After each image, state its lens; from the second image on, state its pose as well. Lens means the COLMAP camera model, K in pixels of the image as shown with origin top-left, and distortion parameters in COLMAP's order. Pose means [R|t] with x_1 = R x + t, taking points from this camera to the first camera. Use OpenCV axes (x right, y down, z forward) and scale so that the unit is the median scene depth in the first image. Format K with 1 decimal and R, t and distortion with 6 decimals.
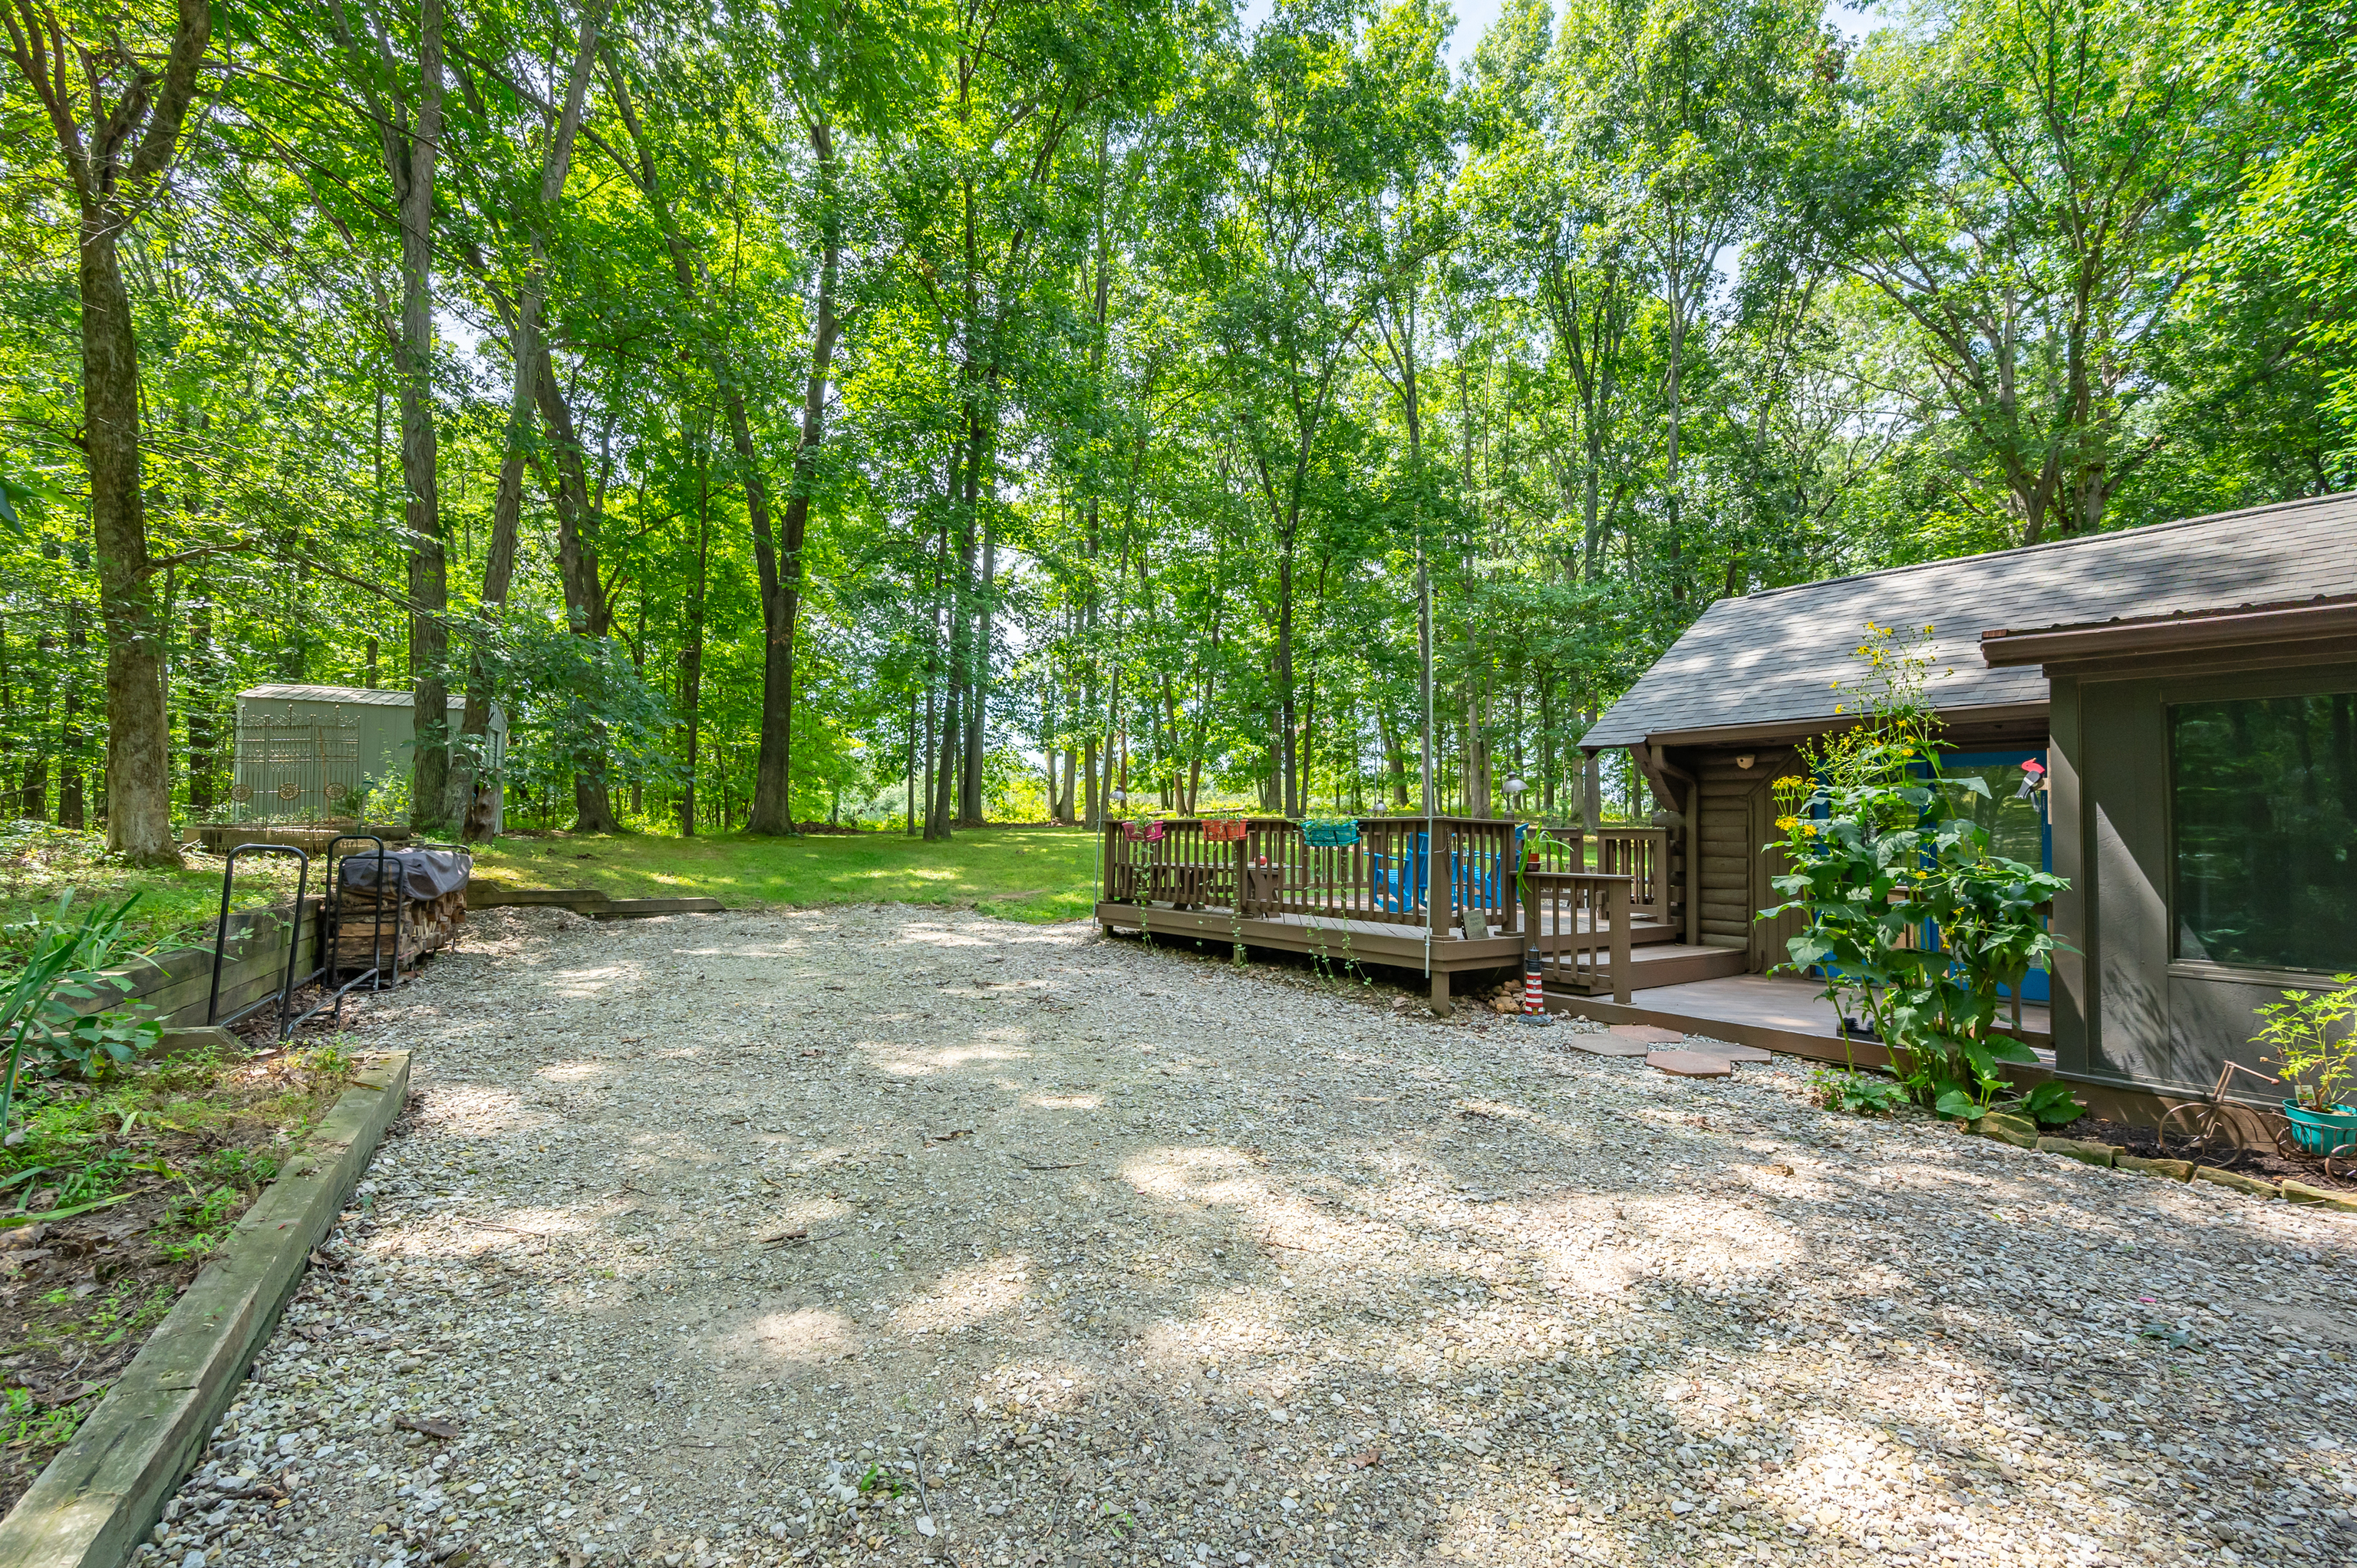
lens RADIAL K [[1011.0, 0, 1178.5], [0, 1011.0, 784.0], [0, 0, 1]] dist [-0.002973, -0.000131]
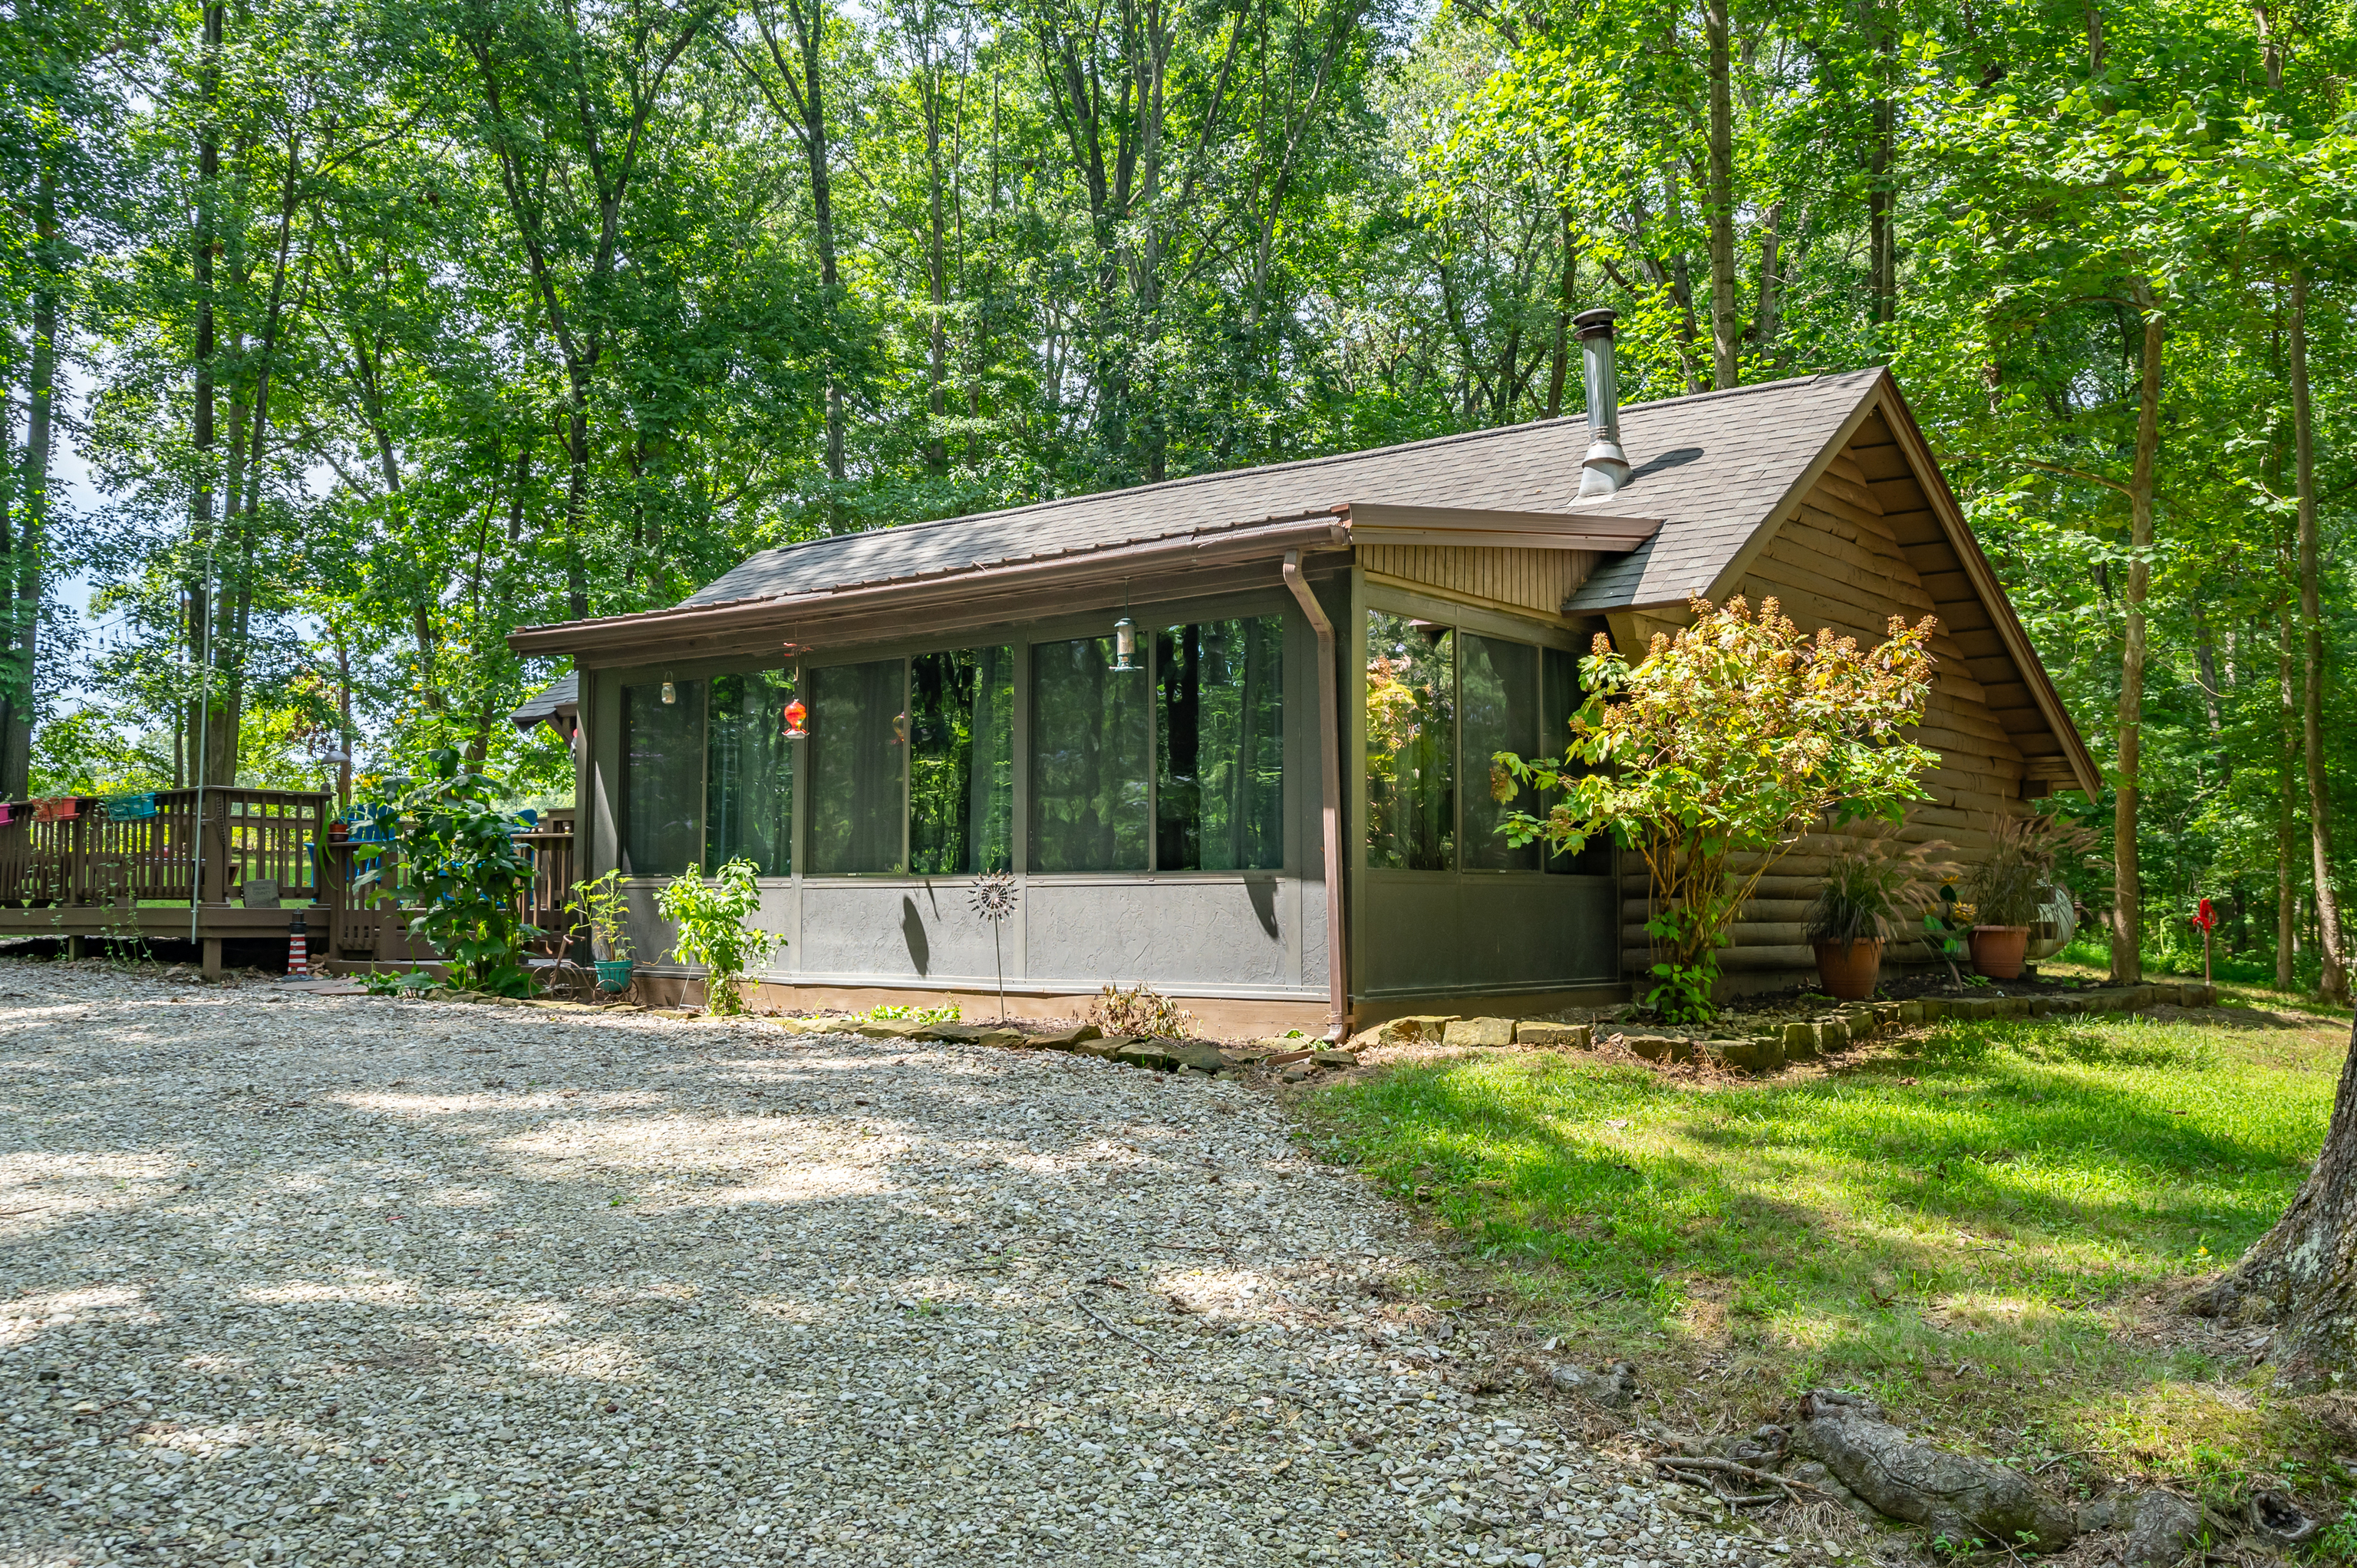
lens RADIAL K [[2040.1, 0, 1178.5], [0, 2040.1, 784.0], [0, 0, 1]] dist [-0.004641, 0.004007]
pose [[0.968302, 0.000684, 0.249781, 0.193755], [0.000719, 0.999984, -0.005525, 0.011564], [-0.249781, 0.005529, 0.968287, -0.345765]]
